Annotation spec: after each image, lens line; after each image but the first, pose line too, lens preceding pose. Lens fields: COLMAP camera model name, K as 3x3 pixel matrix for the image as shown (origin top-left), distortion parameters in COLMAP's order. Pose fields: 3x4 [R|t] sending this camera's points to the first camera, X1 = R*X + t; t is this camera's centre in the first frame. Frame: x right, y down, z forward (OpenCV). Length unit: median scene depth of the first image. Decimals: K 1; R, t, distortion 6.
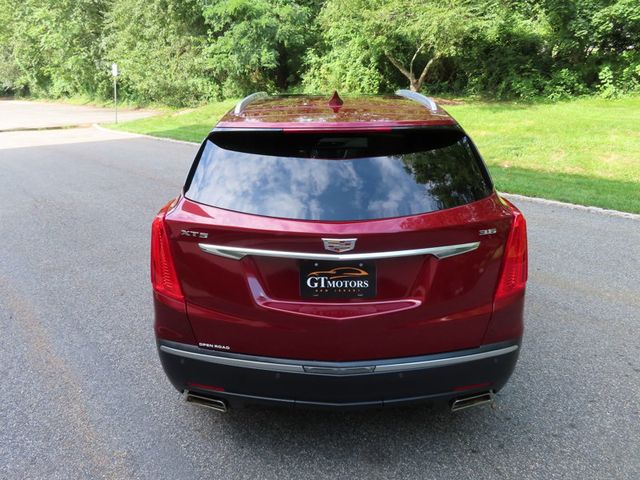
lens RADIAL K [[455.7, 0, 318.6], [0, 455.7, 242.3], [0, 0, 1]] dist [-0.022087, 0.016453]
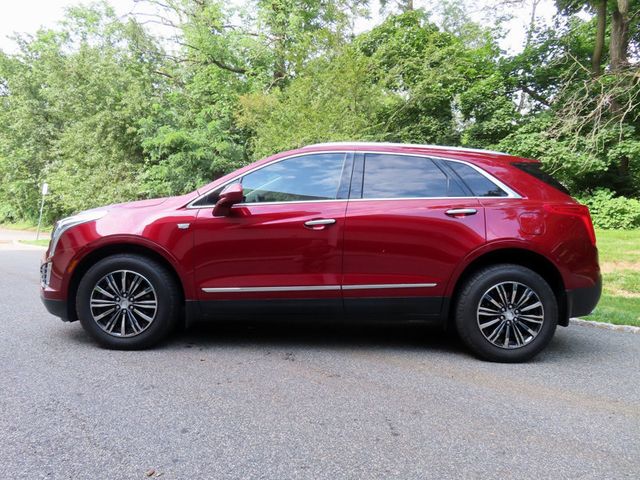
lens RADIAL K [[455.7, 0, 319.9], [0, 455.7, 243.2], [0, 0, 1]] dist [-0.022087, 0.016453]
pose [[0.995227, 0.046180, 0.085965, 0.081374], [-0.017500, 0.951116, -0.308337, 0.035003], [-0.096001, 0.305361, 0.947385, 0.033638]]
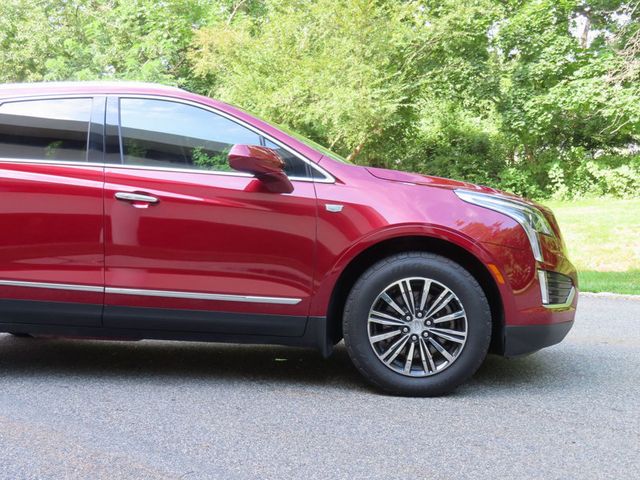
lens RADIAL K [[729.4, 0, 322.9], [0, 729.4, 240.8], [0, 0, 1]] dist [0.001739, 0.000000]
pose [[0.991863, 0.009450, 0.126956, 0.035603], [0.029116, 0.953971, -0.298484, 0.085859], [-0.123933, 0.299752, 0.945933, -0.105487]]
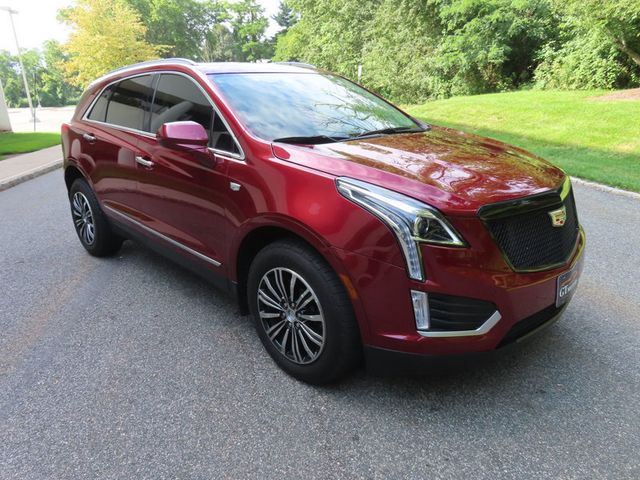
lens RADIAL K [[455.7, 0, 324.4], [0, 455.7, 245.1], [0, 0, 1]] dist [-0.022087, 0.016453]
pose [[0.839169, 0.164106, -0.518521, 0.160680], [-0.165154, 0.985262, 0.044540, 0.020922], [0.518188, 0.048259, 0.853904, -0.011045]]
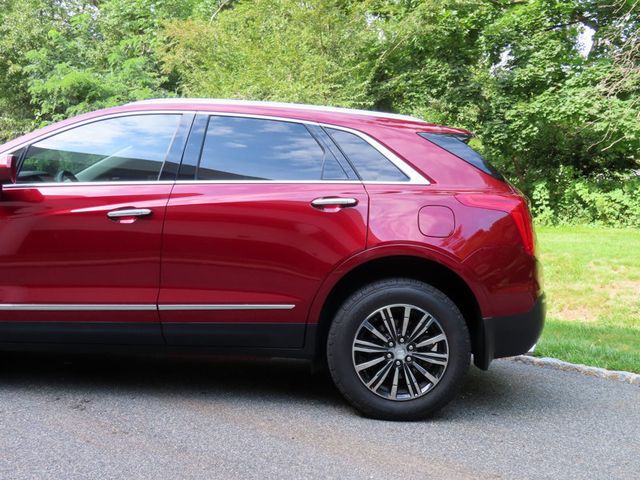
lens RADIAL K [[679.0, 0, 324.9], [0, 679.0, 240.6], [0, 0, 1]] dist [-0.008510, 0.000000]
pose [[0.994020, 0.067933, 0.085493, 0.138102], [-0.038118, 0.949543, -0.311312, 0.035112], [-0.102327, 0.306192, 0.946454, 0.020539]]
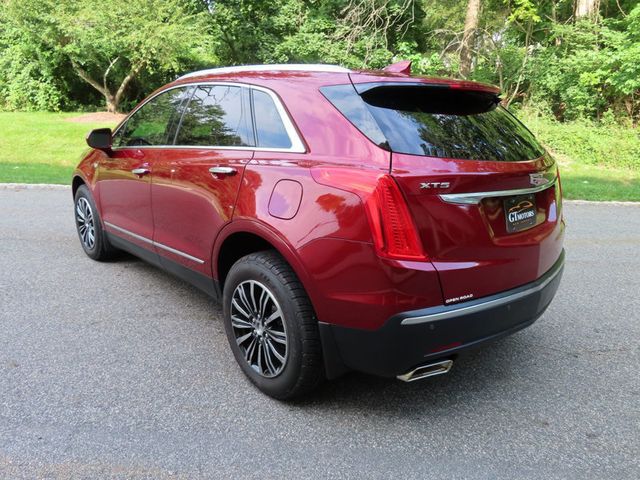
lens RADIAL K [[455.7, 0, 313.2], [0, 455.7, 244.6], [0, 0, 1]] dist [-0.022087, 0.016453]
pose [[0.738941, -0.160759, 0.654310, -0.116762], [0.195025, 0.980580, 0.020671, 0.003584], [-0.644927, 0.112333, 0.755943, 0.048700]]
